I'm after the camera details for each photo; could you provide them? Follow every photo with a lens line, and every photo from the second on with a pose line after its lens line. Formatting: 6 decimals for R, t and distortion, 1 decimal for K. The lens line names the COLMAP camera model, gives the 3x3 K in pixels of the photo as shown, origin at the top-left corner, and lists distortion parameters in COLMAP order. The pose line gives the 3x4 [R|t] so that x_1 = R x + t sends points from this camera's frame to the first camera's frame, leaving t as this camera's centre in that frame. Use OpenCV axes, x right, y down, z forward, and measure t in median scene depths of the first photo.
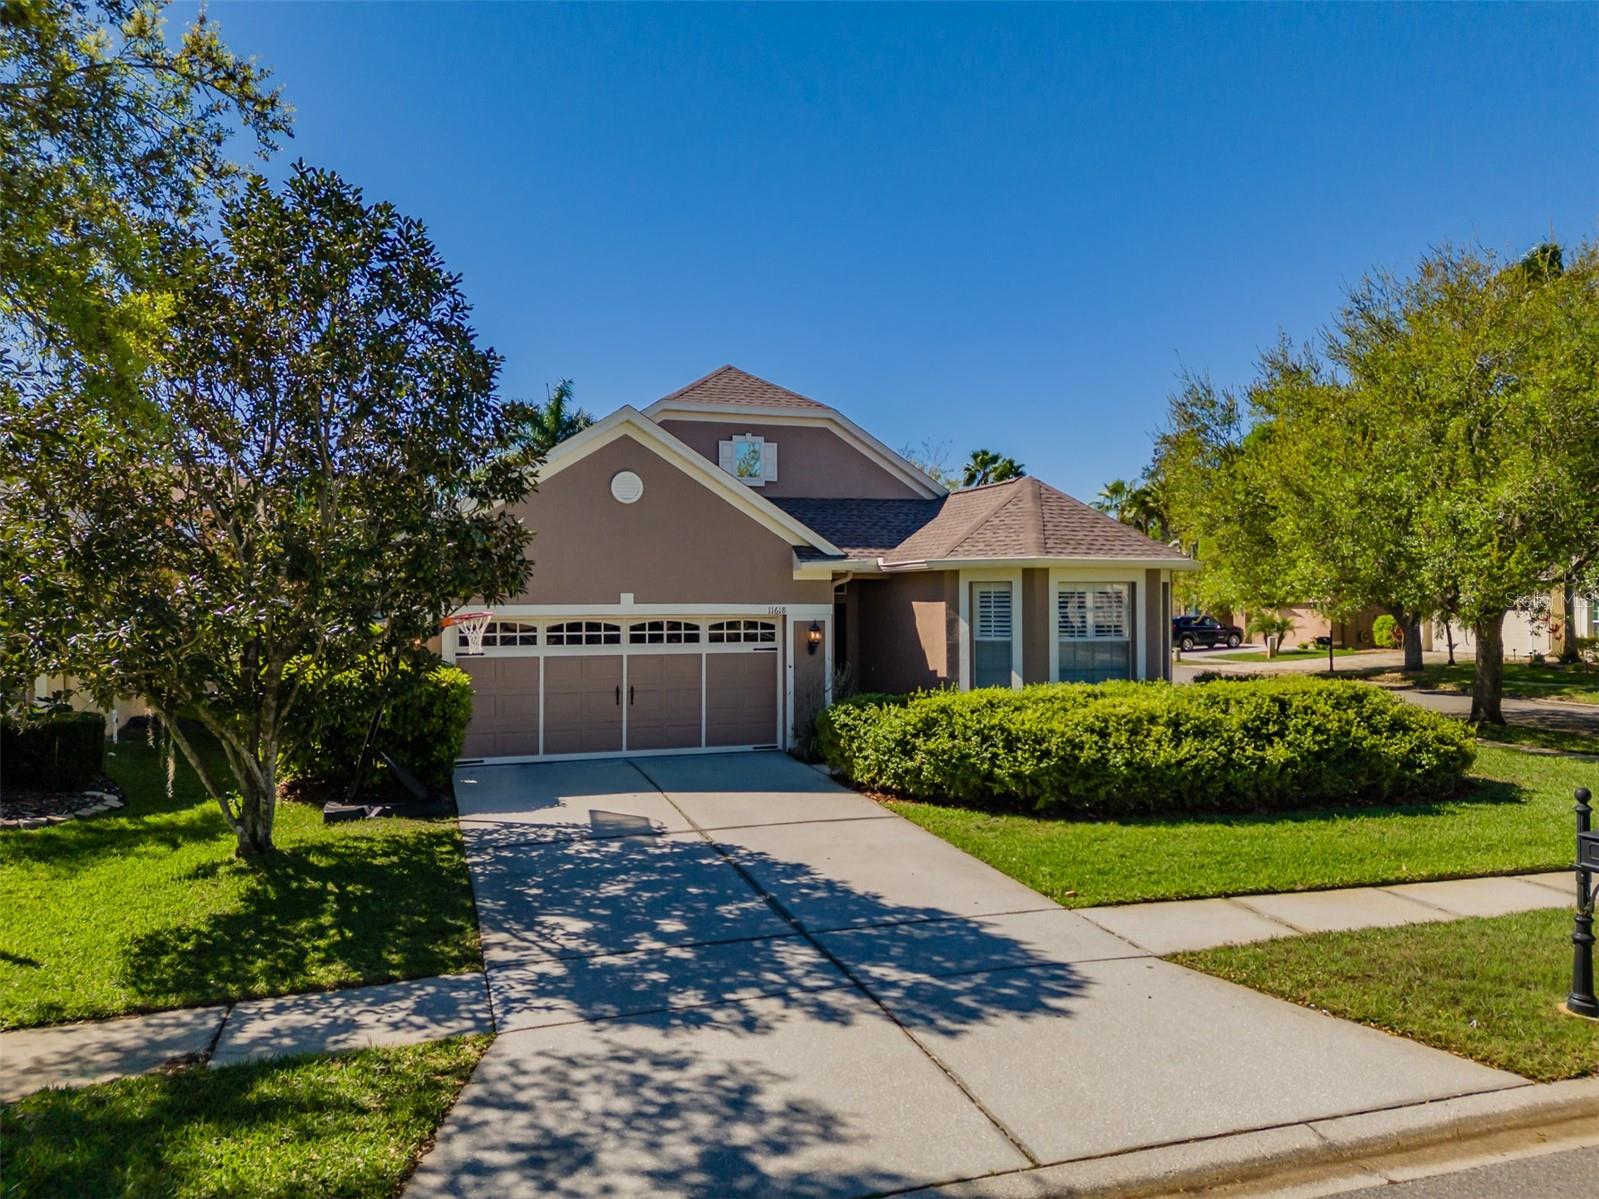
lens RADIAL K [[1164.0, 0, 799.5], [0, 1164.0, 599.5], [0, 0, 1]] dist [0.094446, -0.099106]
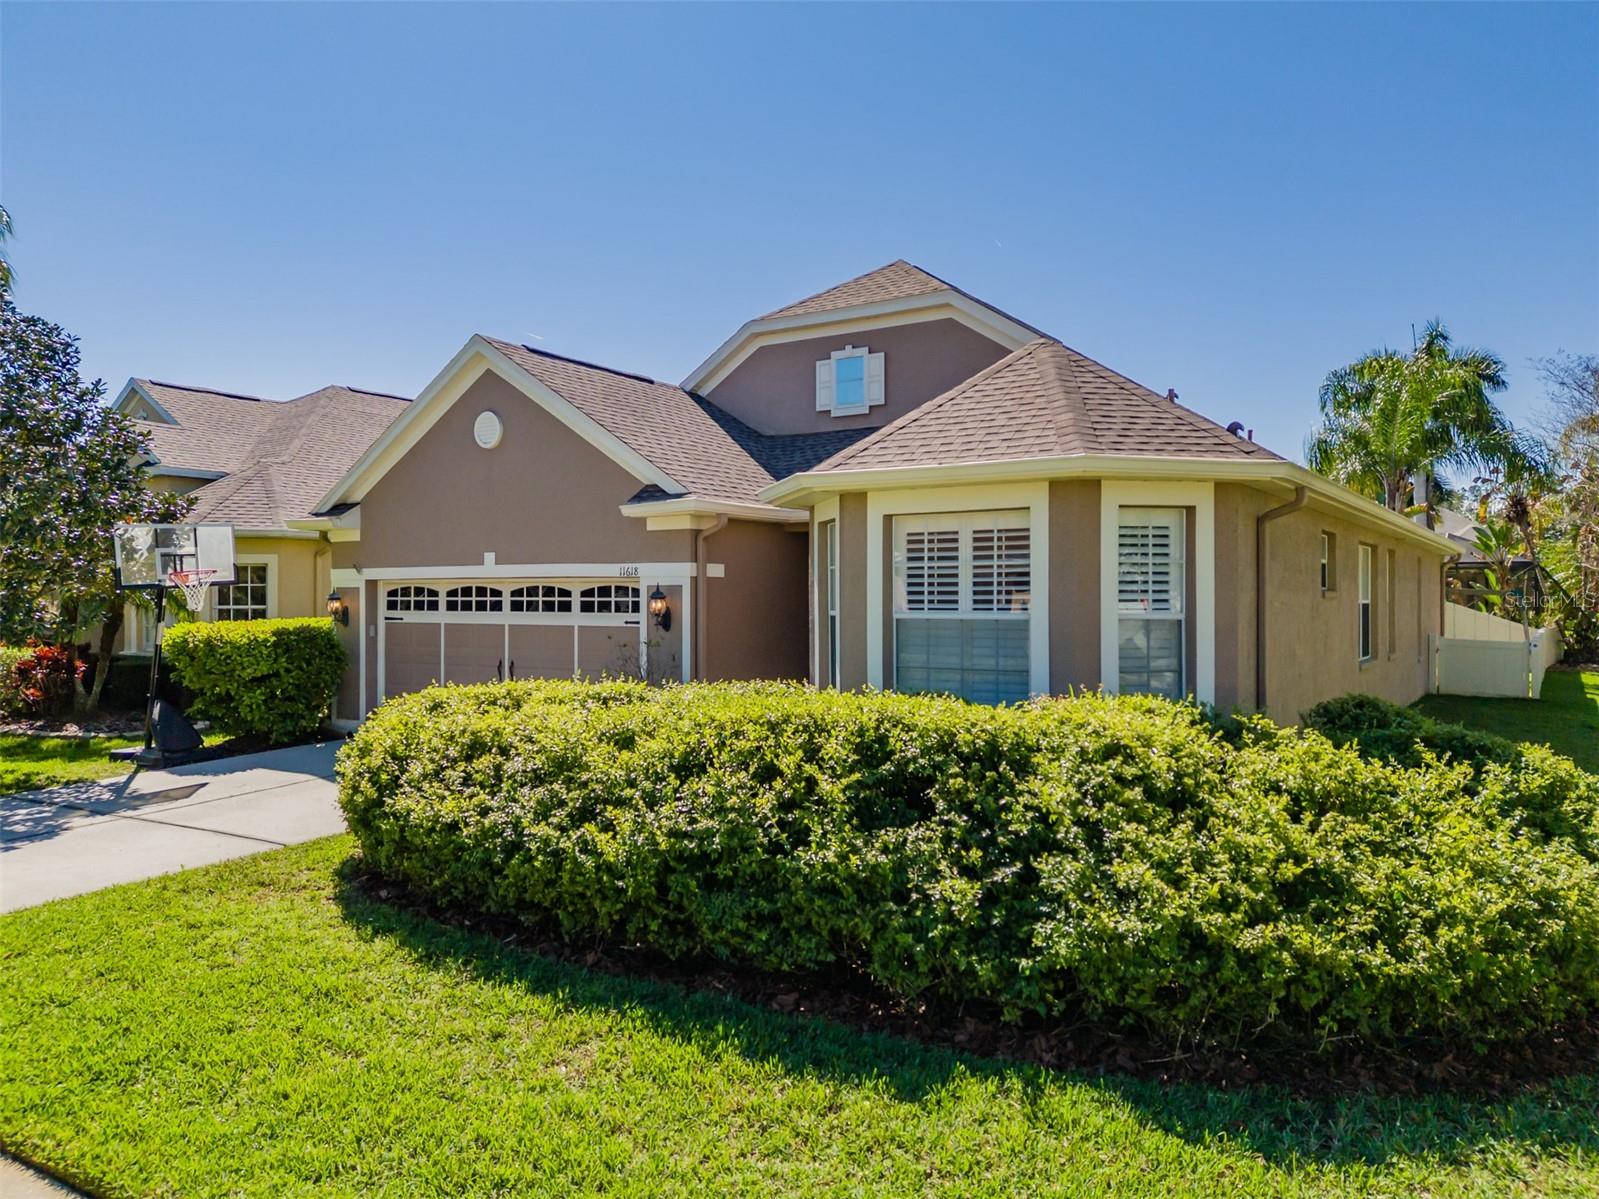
lens RADIAL K [[1164.0, 0, 799.5], [0, 1164.0, 599.5], [0, 0, 1]] dist [0.094446, -0.099106]
pose [[0.625413, 0.003287, -0.780287, 0.814768], [-0.002478, 0.999994, 0.002226, 0.032520], [0.780290, 0.000541, 0.625418, 0.763989]]
